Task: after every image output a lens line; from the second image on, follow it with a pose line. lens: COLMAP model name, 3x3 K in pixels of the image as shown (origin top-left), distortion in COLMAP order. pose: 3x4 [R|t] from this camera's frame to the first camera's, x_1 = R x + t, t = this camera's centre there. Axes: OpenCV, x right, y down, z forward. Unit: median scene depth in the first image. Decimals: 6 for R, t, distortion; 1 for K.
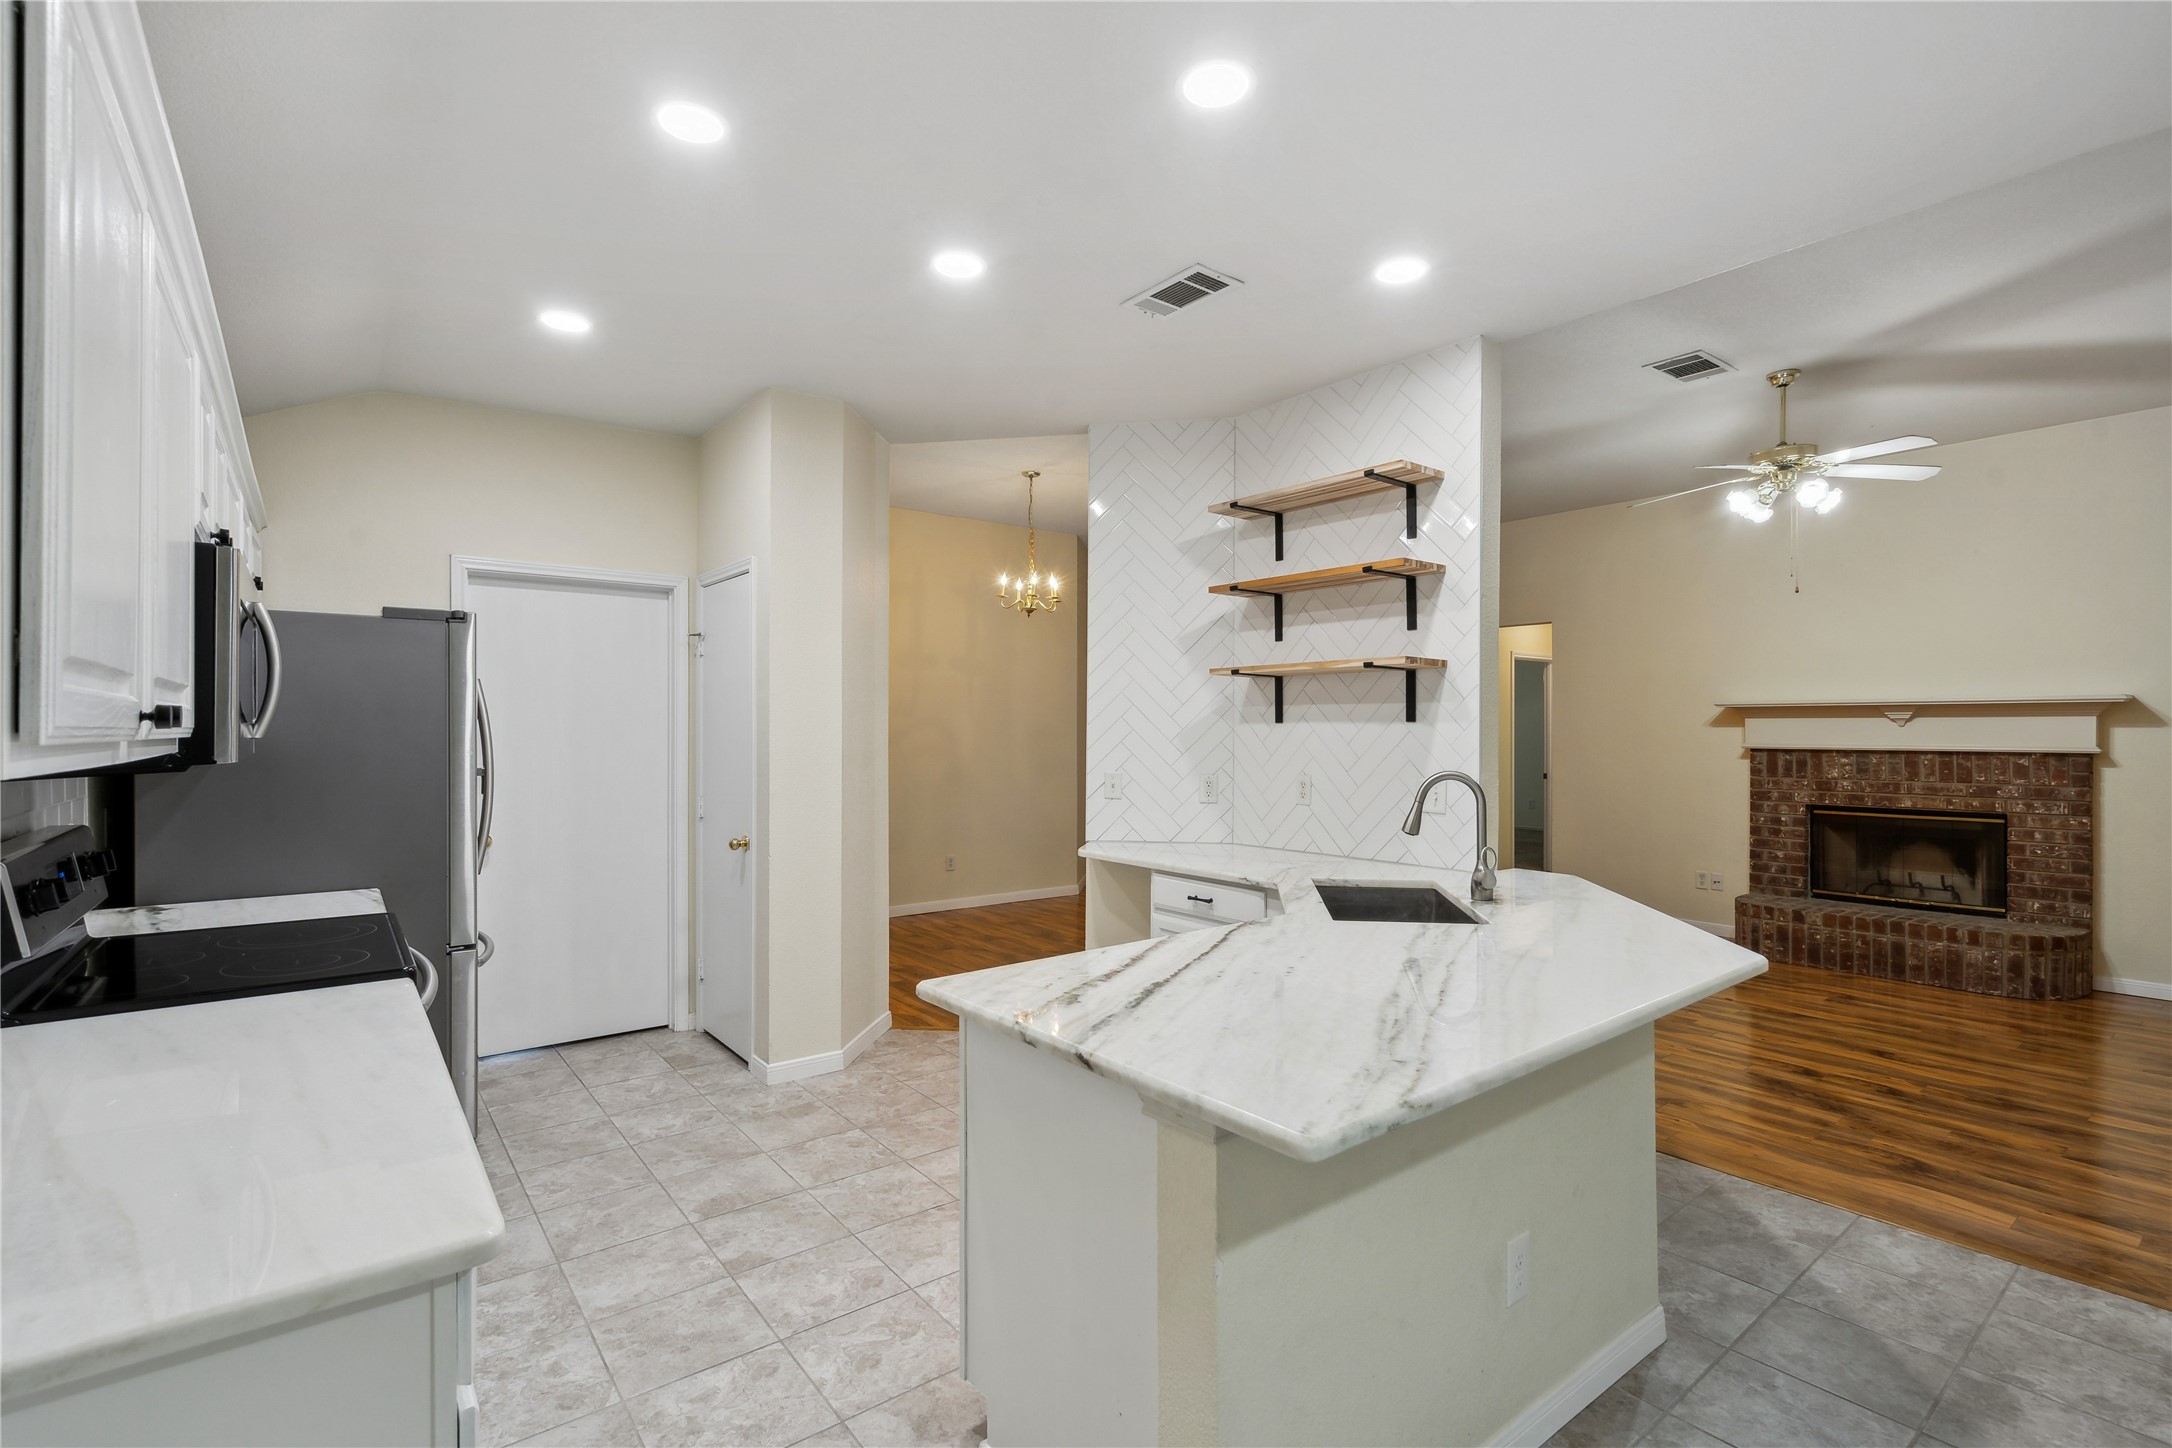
lens RADIAL K [[1002.9, 0, 1088.4], [0, 1002.9, 724.9], [0, 0, 1]] dist [-0.008505, 0.004723]
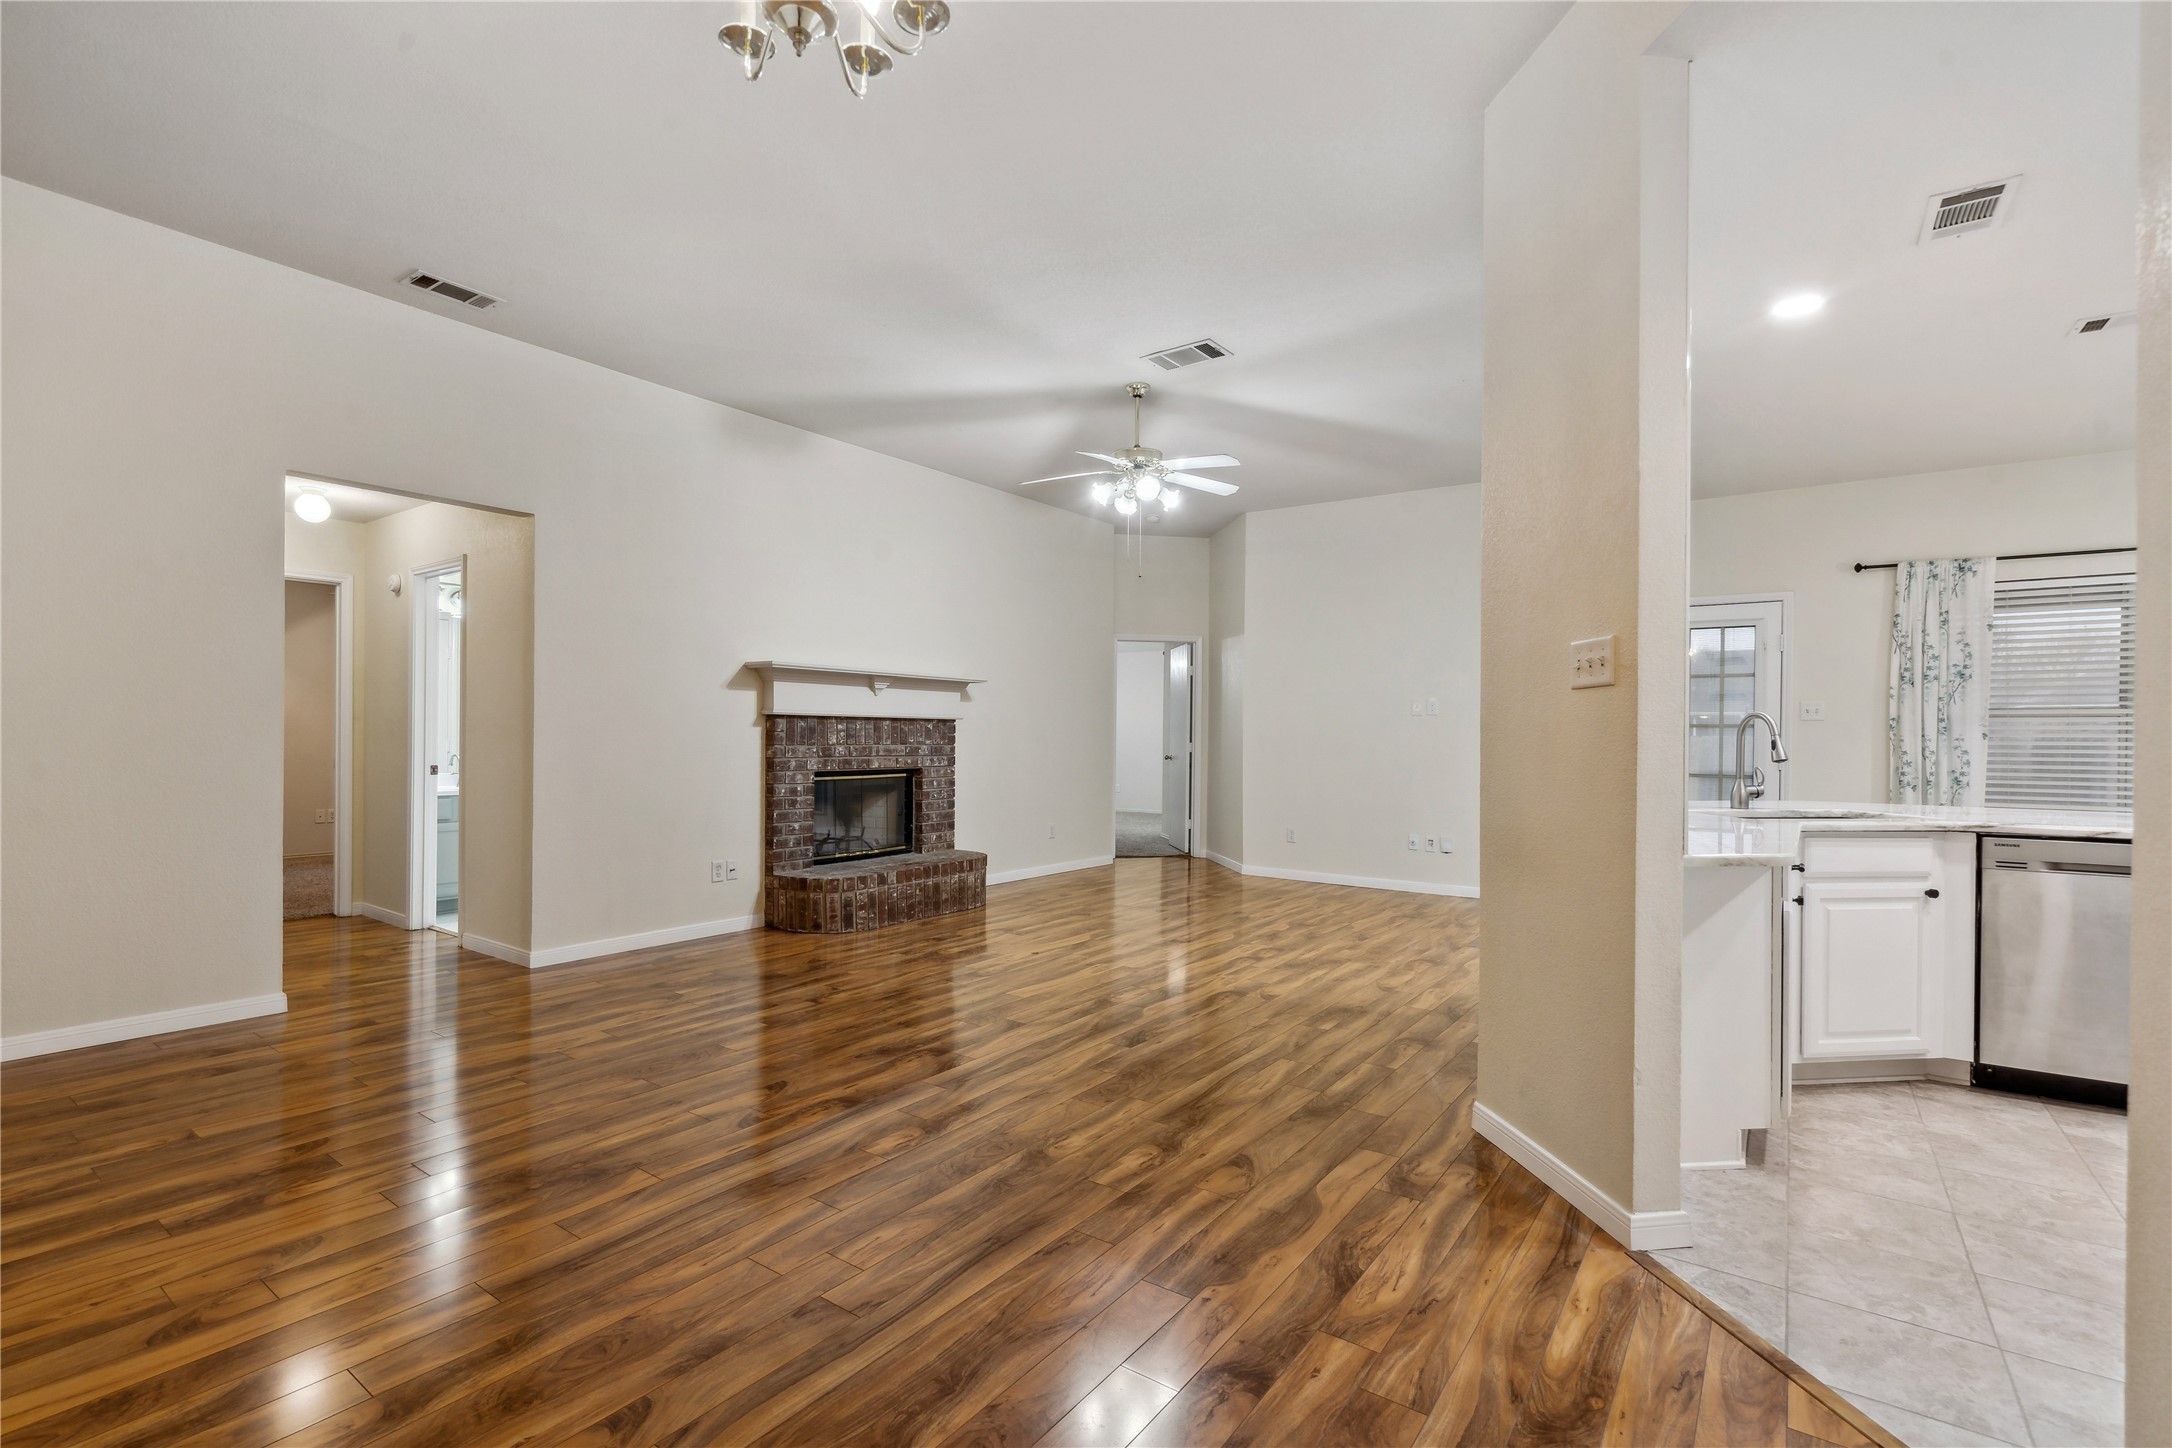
lens RADIAL K [[1002.9, 0, 1061.5], [0, 1002.9, 737.7], [0, 0, 1]] dist [-0.008505, 0.004723]
pose [[-0.272078, -0.004496, 0.962265, -0.456650], [-0.013512, 0.999908, 0.000851, 0.064669], [-0.962180, -0.012771, -0.272113, 1.589832]]
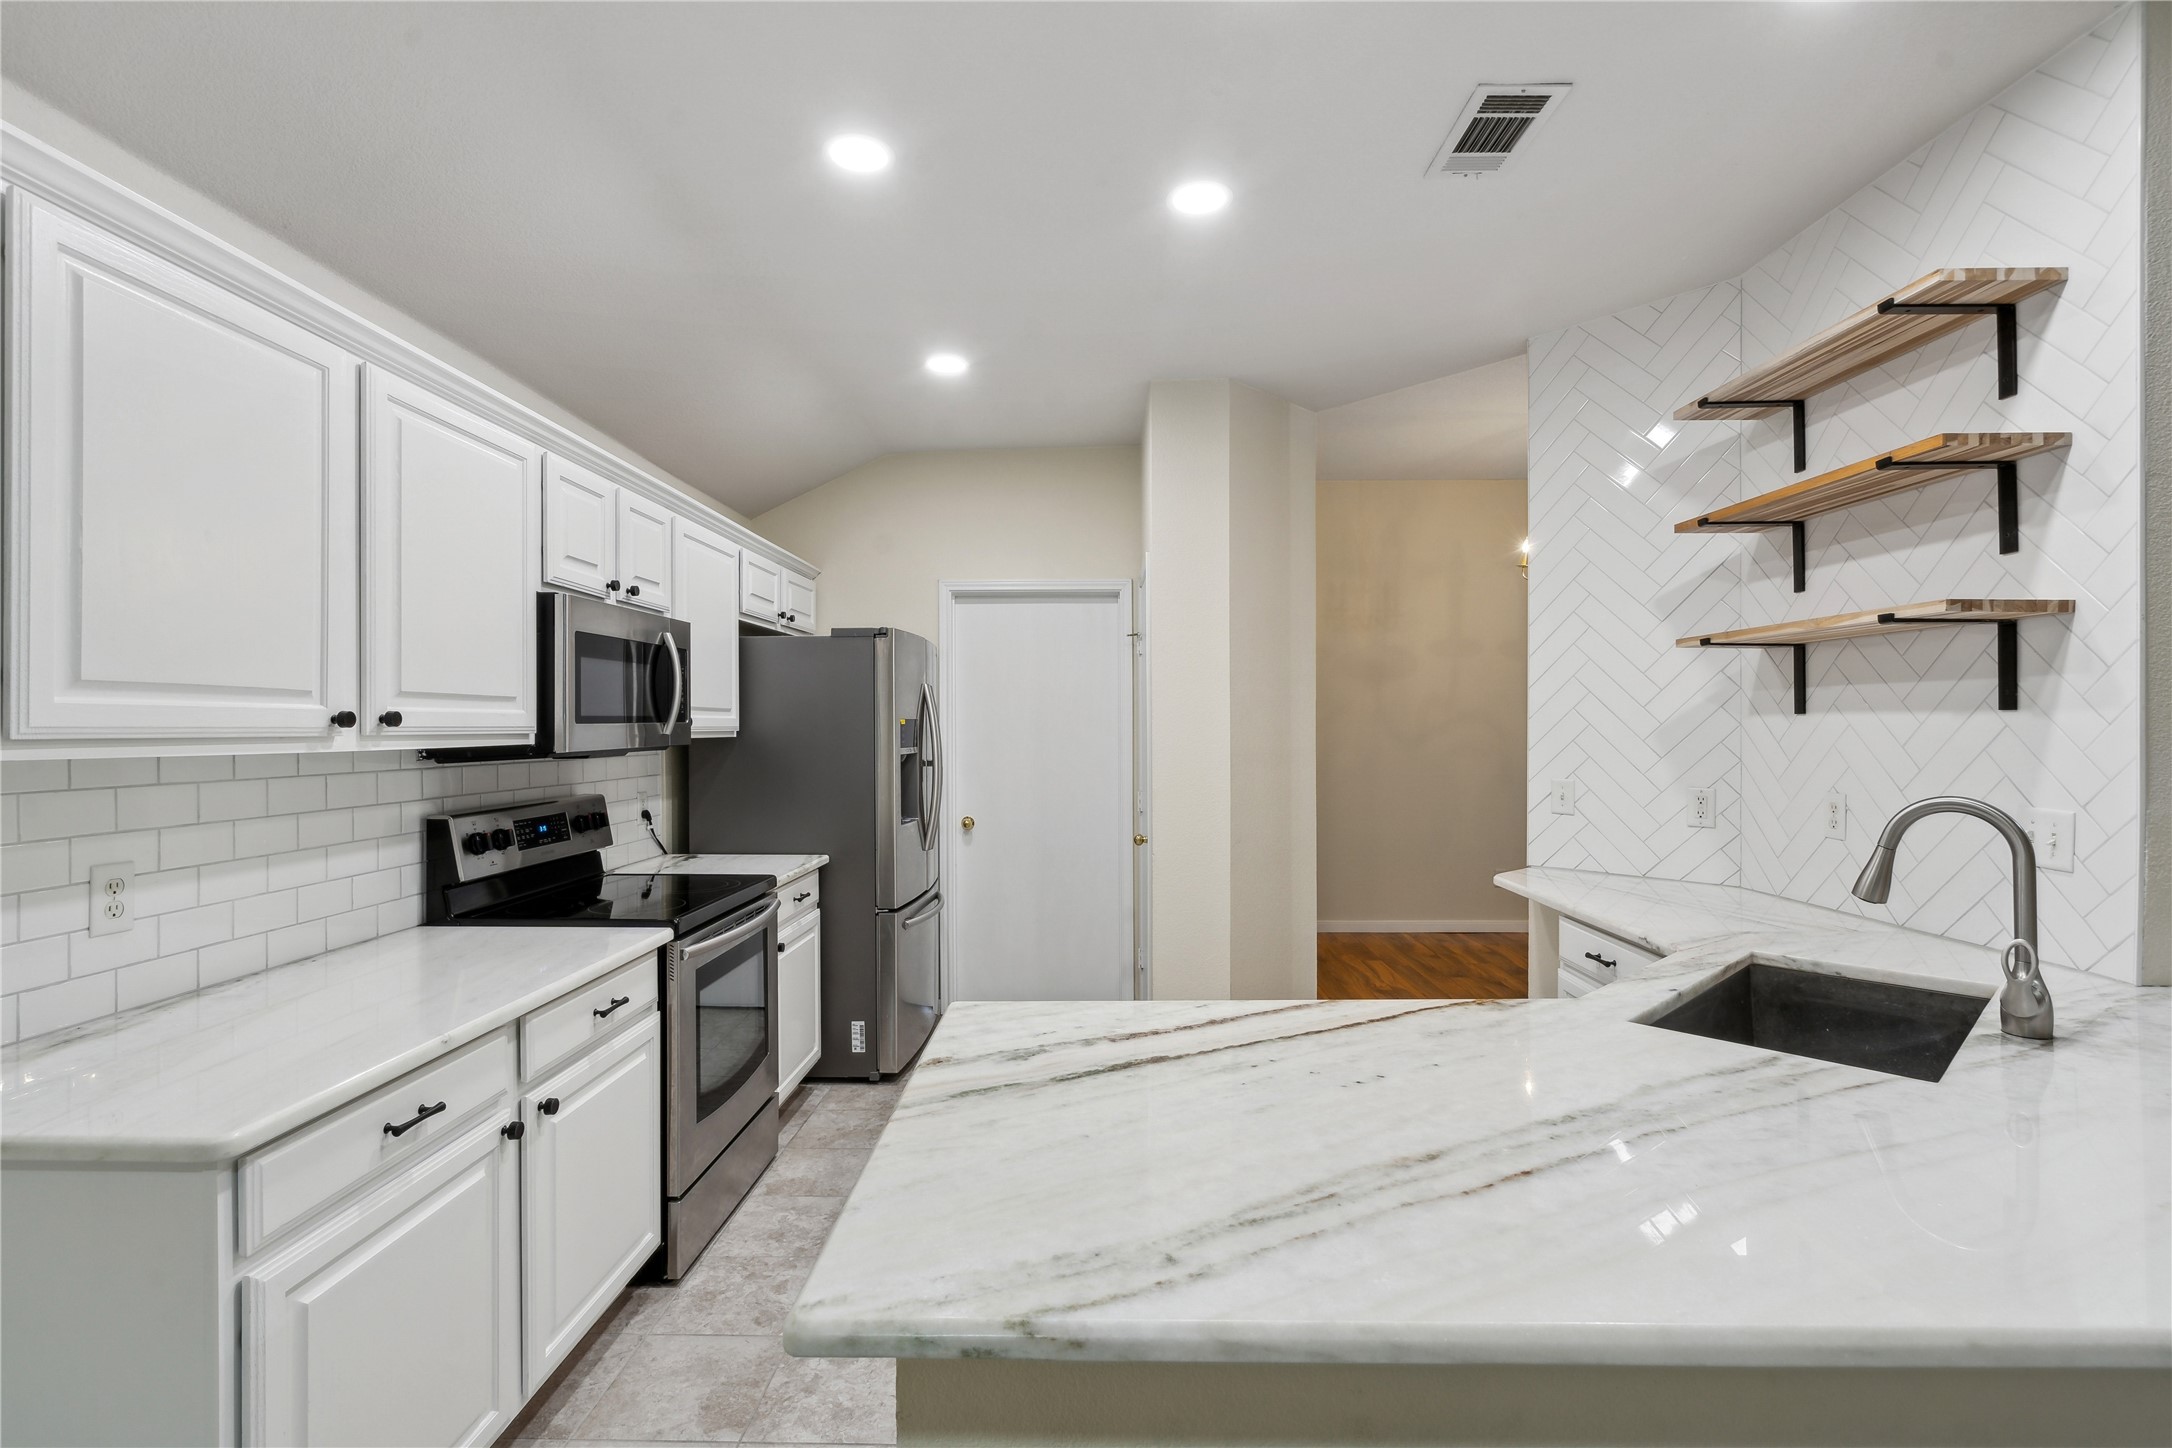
lens RADIAL K [[1002.9, 0, 1070.3], [0, 1002.9, 721.7], [0, 0, 1]] dist [-0.008505, 0.004723]
pose [[0.769116, -0.005675, -0.639085, 0.243761], [0.006471, 0.999978, -0.001092, 0.000784], [0.639077, -0.003296, 0.769136, 0.177526]]
